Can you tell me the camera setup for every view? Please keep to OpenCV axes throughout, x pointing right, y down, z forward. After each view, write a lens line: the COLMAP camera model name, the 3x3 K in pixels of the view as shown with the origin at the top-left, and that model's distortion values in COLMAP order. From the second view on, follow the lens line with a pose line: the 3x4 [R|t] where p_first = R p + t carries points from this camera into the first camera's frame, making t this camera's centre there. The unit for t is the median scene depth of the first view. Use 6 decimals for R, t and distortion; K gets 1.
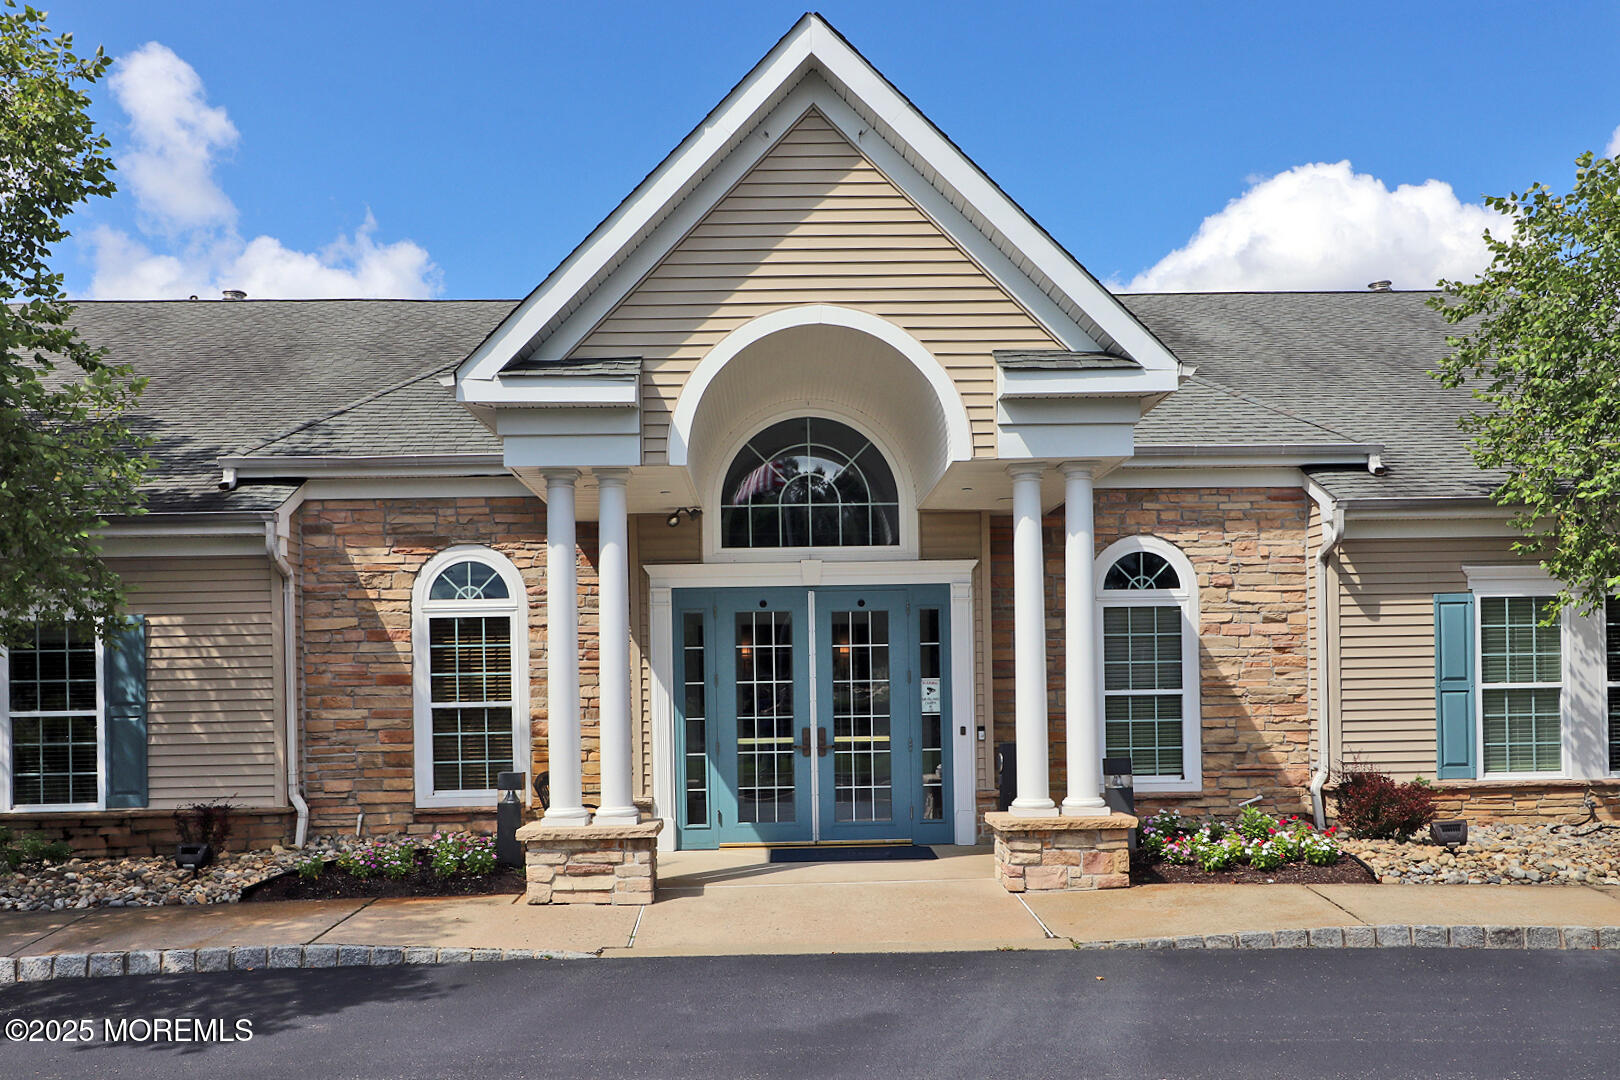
lens RADIAL K [[1361.1, 0, 810.3], [0, 1361.1, 622.8], [0, 0, 1]] dist [0.006126, 0.001883]
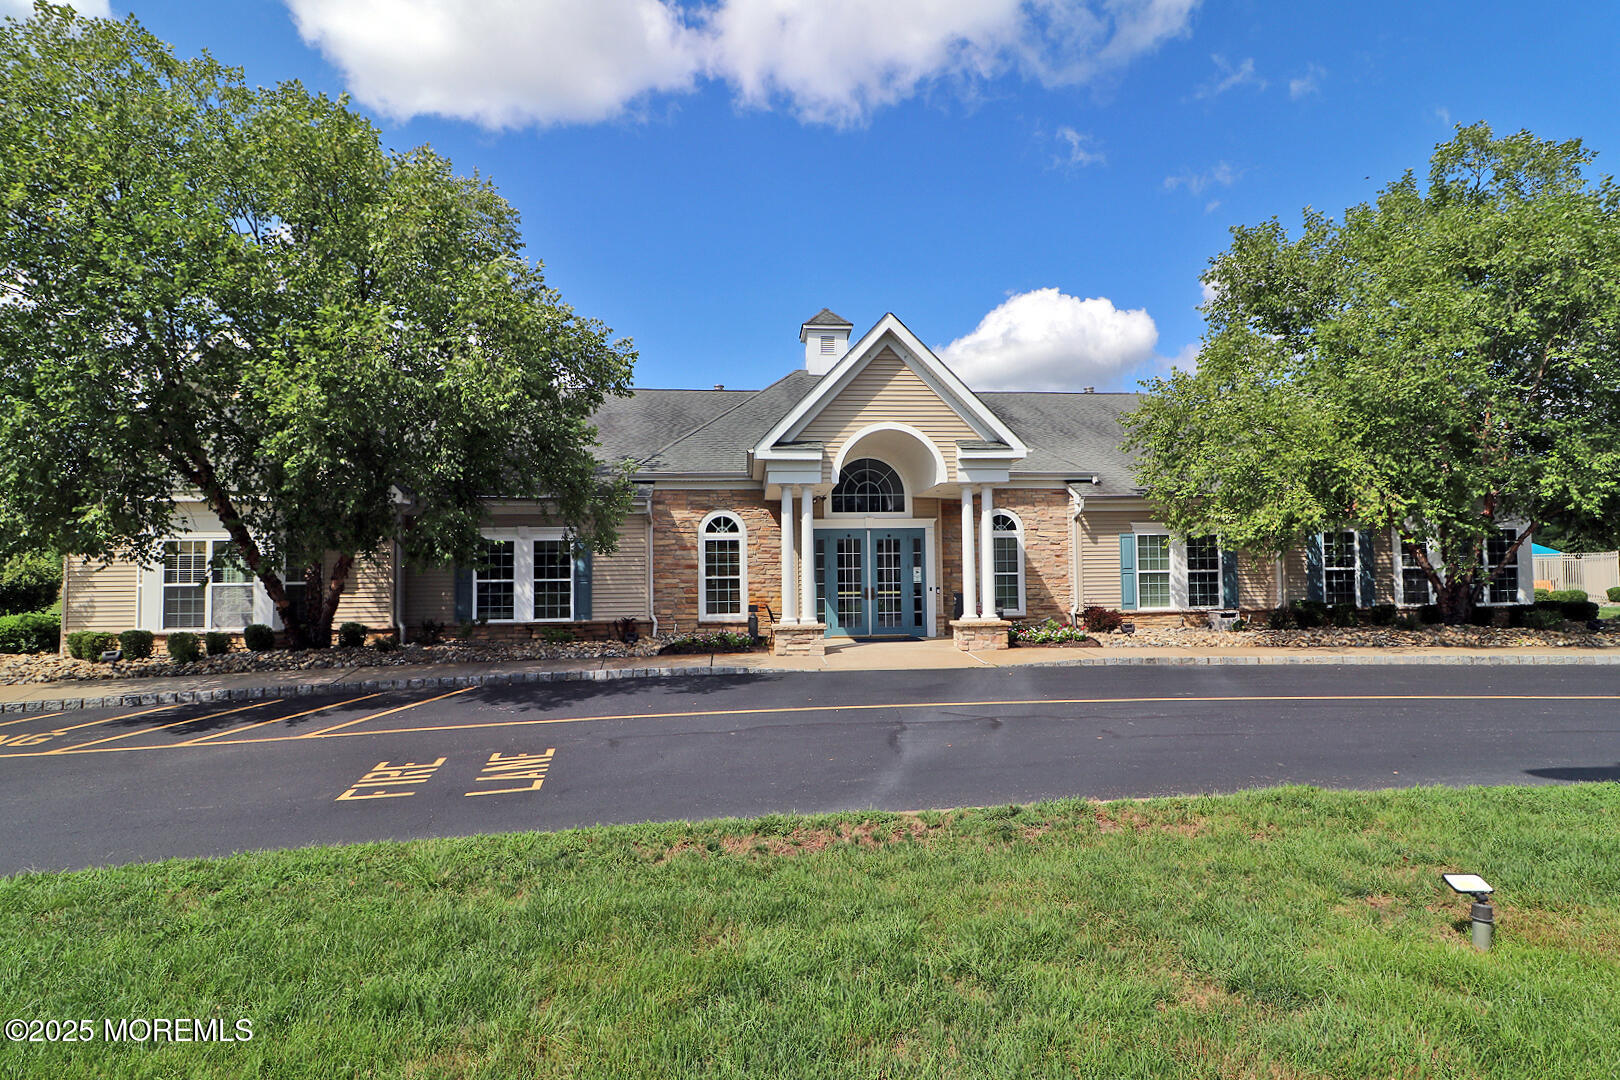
lens RADIAL K [[770.7, 0, 808.0], [0, 770.7, 501.3], [0, 0, 1]] dist [-0.010342, -0.000356]
pose [[0.998169, 0.010922, 0.059492, -0.188028], [-0.008190, 0.998909, -0.045969, -0.011707], [-0.059929, 0.045397, 0.997170, -0.355962]]
